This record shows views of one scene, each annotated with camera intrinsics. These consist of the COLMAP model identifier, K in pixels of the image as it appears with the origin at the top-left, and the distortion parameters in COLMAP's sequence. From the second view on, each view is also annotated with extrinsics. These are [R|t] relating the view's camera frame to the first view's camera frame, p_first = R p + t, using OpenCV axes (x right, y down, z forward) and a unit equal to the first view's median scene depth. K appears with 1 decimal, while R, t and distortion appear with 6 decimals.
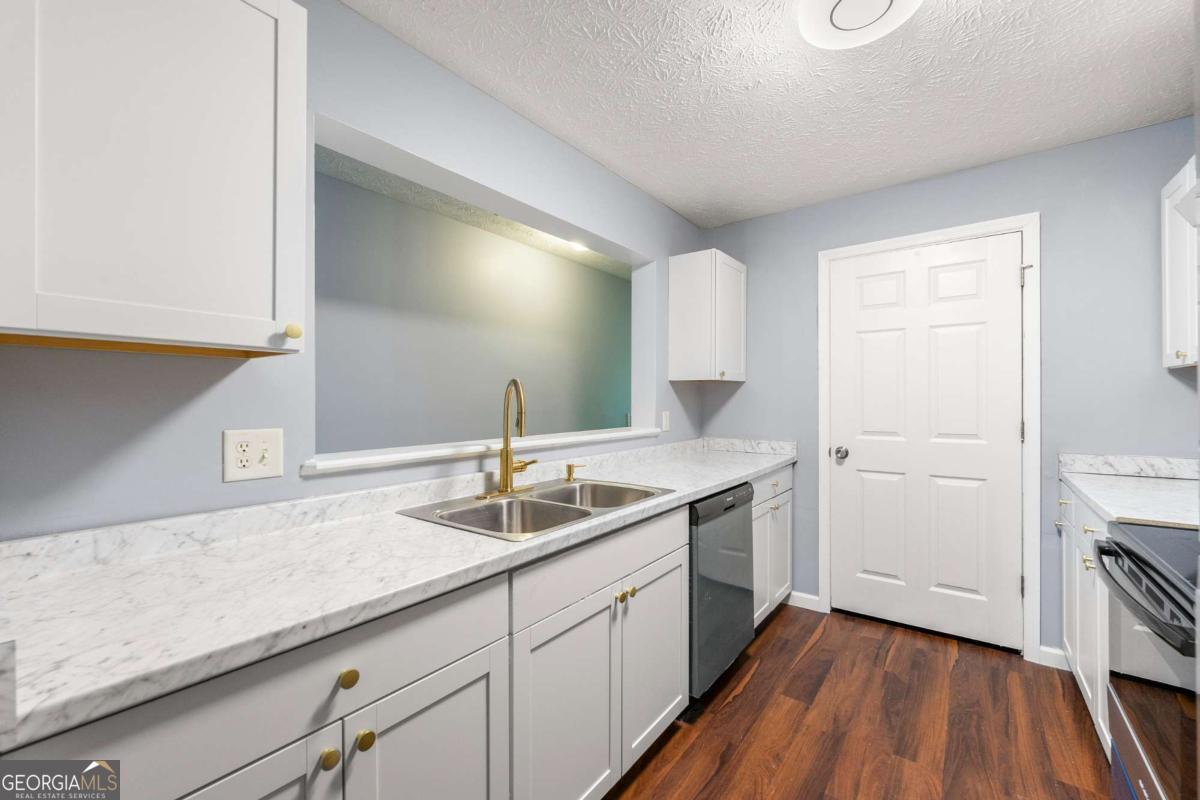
lens RADIAL K [[486.6, 0, 605.6], [0, 486.6, 403.0], [0, 0, 1]] dist [-0.001063, 0.000357]
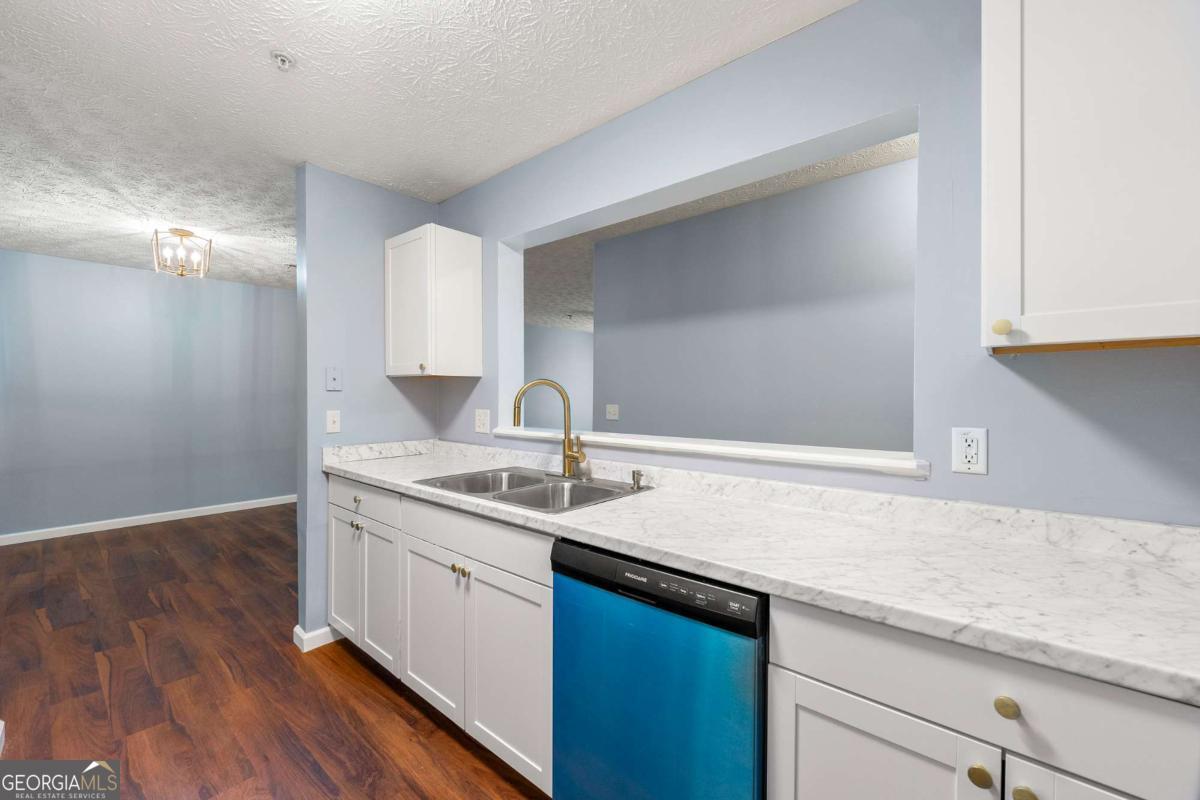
lens RADIAL K [[486.6, 0, 606.3], [0, 486.6, 397.9], [0, 0, 1]] dist [-0.001063, 0.000357]
pose [[-0.064150, 0.012074, -0.997867, 0.712618], [-0.006504, 0.999901, 0.012516, -0.014993], [0.997919, 0.007293, -0.064065, 0.875492]]
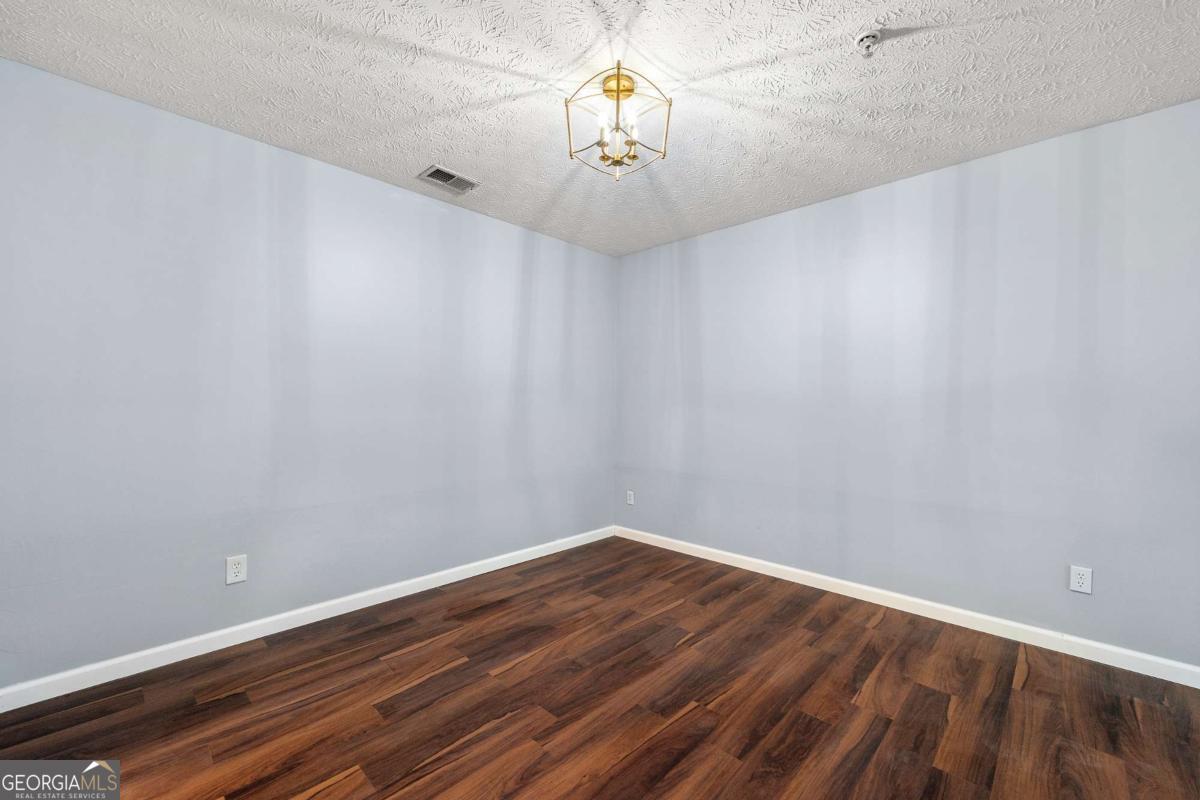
lens RADIAL K [[486.6, 0, 600.6], [0, 486.6, 401.8], [0, 0, 1]] dist [-0.001063, 0.000357]
pose [[-0.991579, -0.003698, 0.129452, -0.752077], [-0.003308, 0.999989, 0.003228, 0.033823], [-0.129462, 0.002773, -0.991580, 0.304581]]
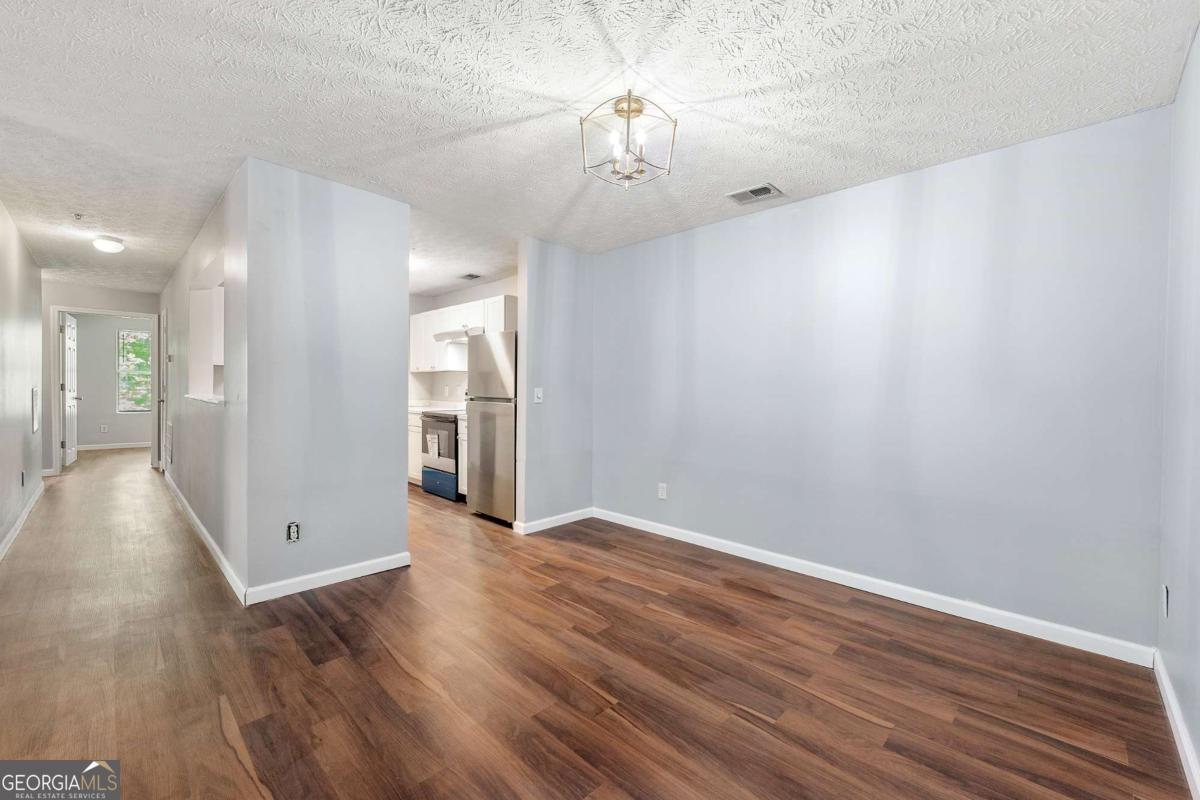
lens RADIAL K [[486.6, 0, 603.7], [0, 486.6, 394.9], [0, 0, 1]] dist [-0.001063, 0.000357]
pose [[0.135971, -0.008223, 0.990679, -1.569155], [-0.008905, 0.999915, 0.009522, 0.031589], [-0.990673, -0.010116, 0.135887, -0.582693]]
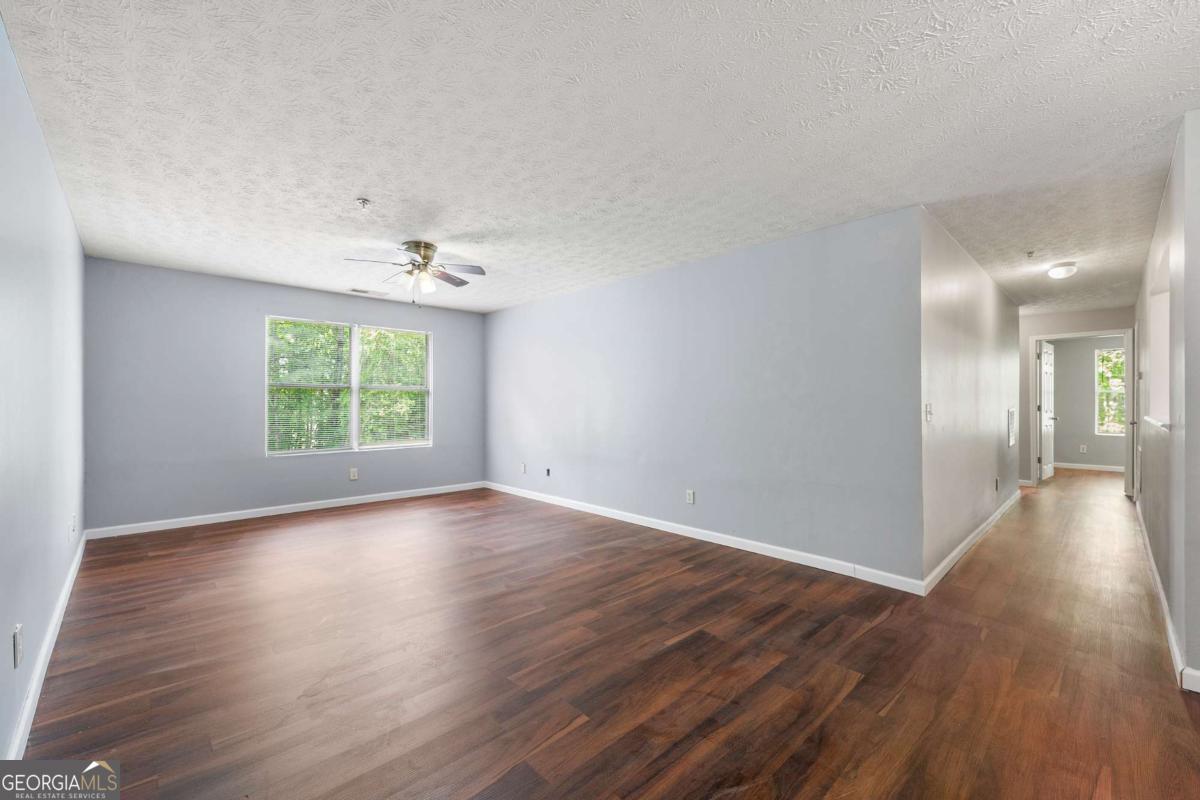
lens RADIAL K [[486.6, 0, 600.8], [0, 486.6, 404.0], [0, 0, 1]] dist [-0.001063, 0.000357]
pose [[0.985169, 0.003140, -0.171560, -1.456346], [-0.003611, 0.999991, -0.002436, 0.031271], [0.171551, 0.003019, 0.985171, -0.657470]]
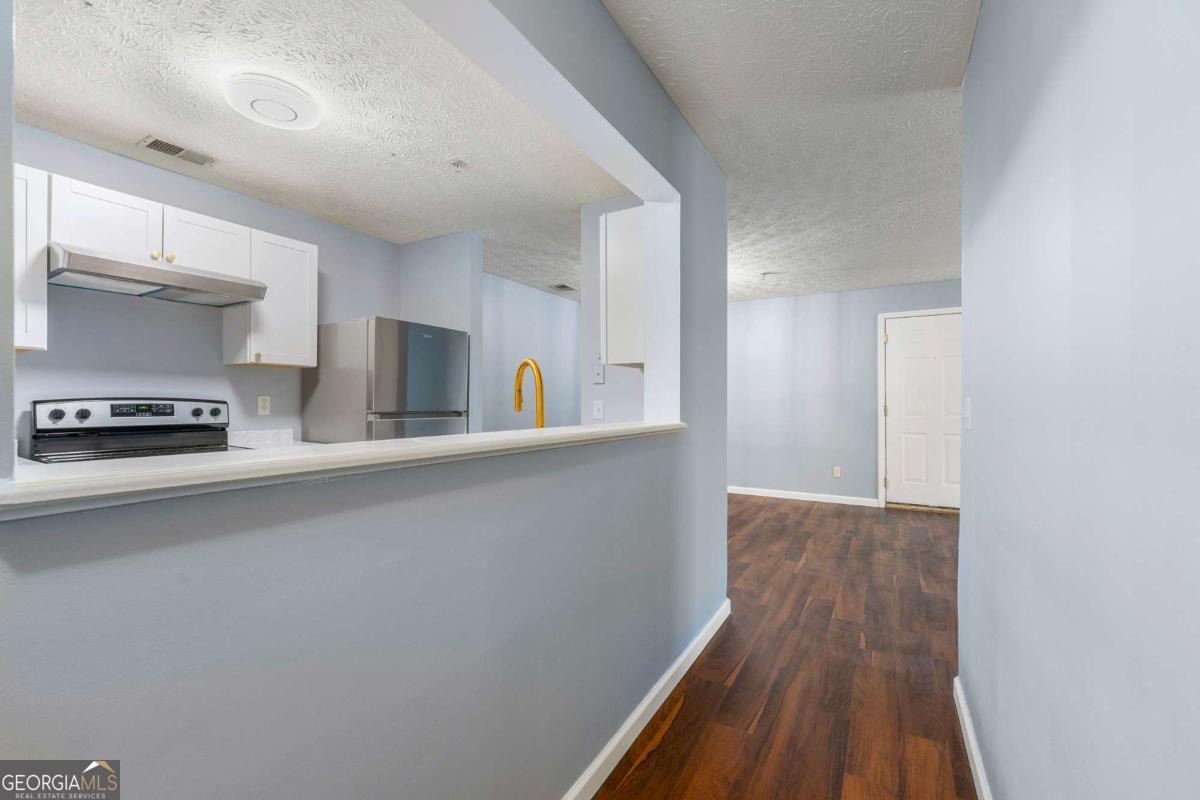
lens RADIAL K [[486.6, 0, 602.5], [0, 486.6, 400.9], [0, 0, 1]] dist [-0.001063, 0.000357]
pose [[-0.994261, 0.000015, -0.106978, -0.175481], [-0.000115, 0.999999, 0.001210, 0.030273], [0.106978, 0.001215, -0.994261, 1.466459]]
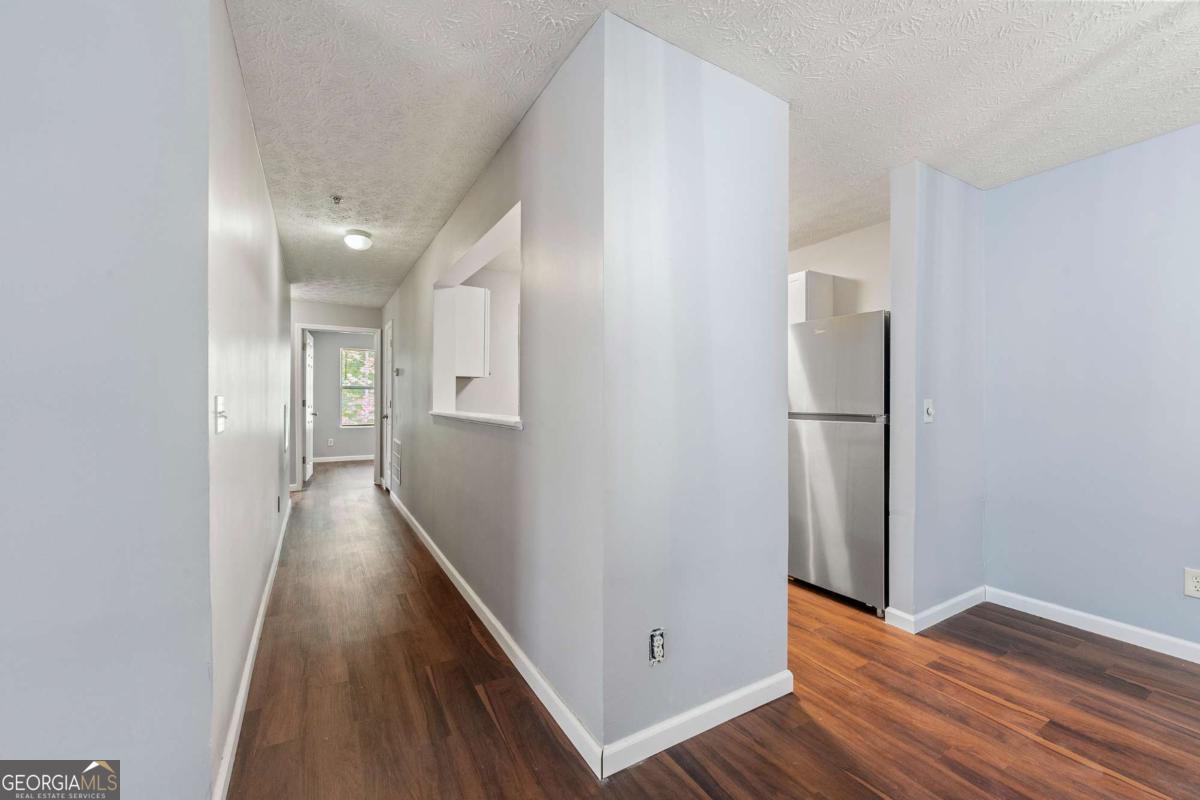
lens RADIAL K [[486.6, 0, 607.7], [0, 486.6, 398.8], [0, 0, 1]] dist [-0.001063, 0.000357]
pose [[0.385247, 0.008940, 0.922770, -1.181730], [-0.002346, 0.999959, -0.008708, 0.035624], [-0.922811, 0.001190, 0.385252, 0.110888]]
